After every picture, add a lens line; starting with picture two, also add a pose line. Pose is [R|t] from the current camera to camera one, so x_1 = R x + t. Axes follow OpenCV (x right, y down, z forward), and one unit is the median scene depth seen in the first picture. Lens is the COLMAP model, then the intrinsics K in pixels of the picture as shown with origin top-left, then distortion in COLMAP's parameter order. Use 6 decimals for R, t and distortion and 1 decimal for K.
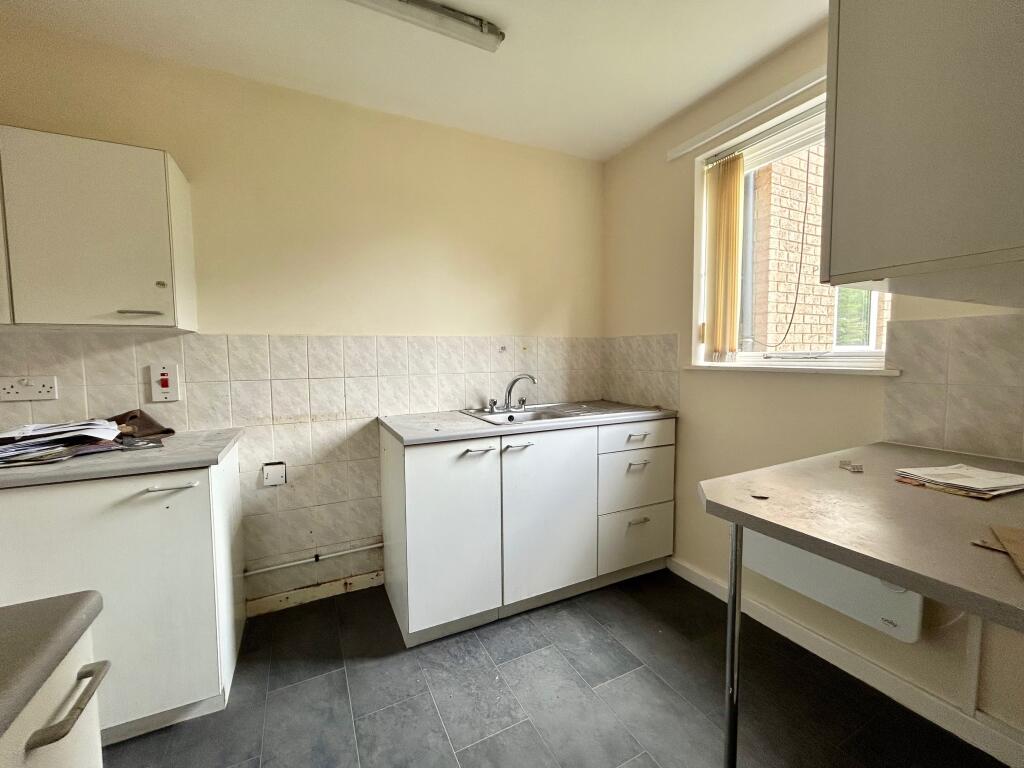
lens RADIAL K [[411.3, 0, 509.8], [0, 411.3, 386.1], [0, 0, 1]] dist [-0.000669, -0.000397]
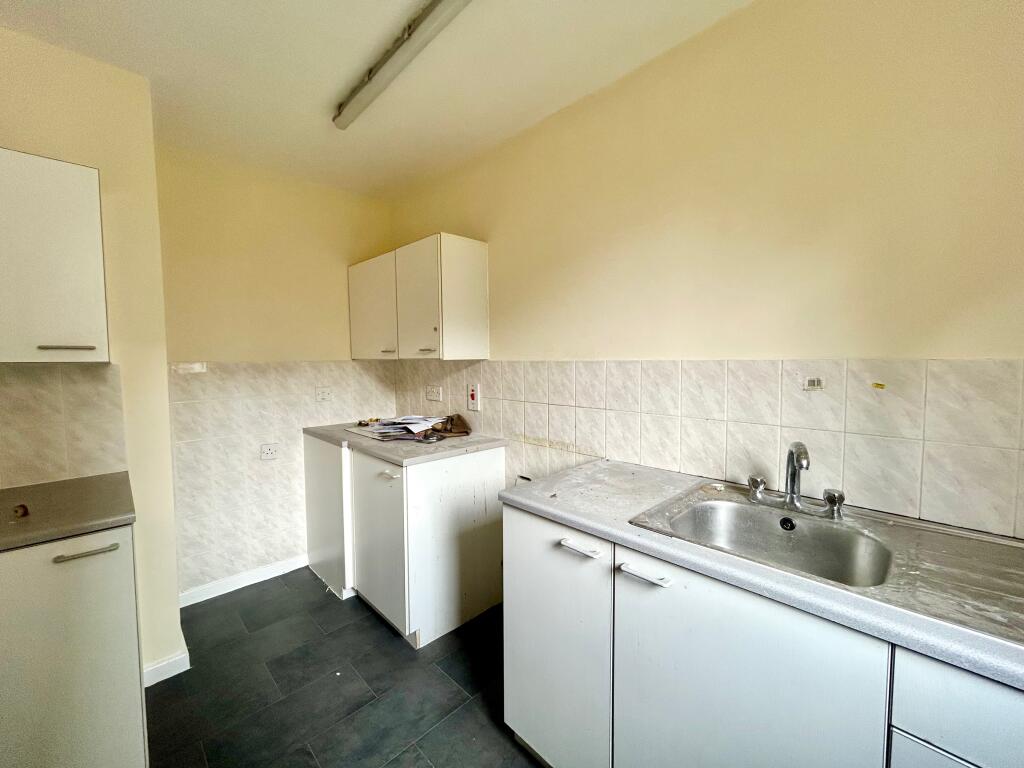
lens RADIAL K [[411.3, 0, 512.2], [0, 411.3, 386.8], [0, 0, 1]] dist [-0.000669, -0.000397]
pose [[0.311408, 0.077489, -0.947112, 0.435170], [-0.067966, 0.995933, 0.059137, -0.115387], [0.947843, 0.045956, 0.315408, 0.615354]]
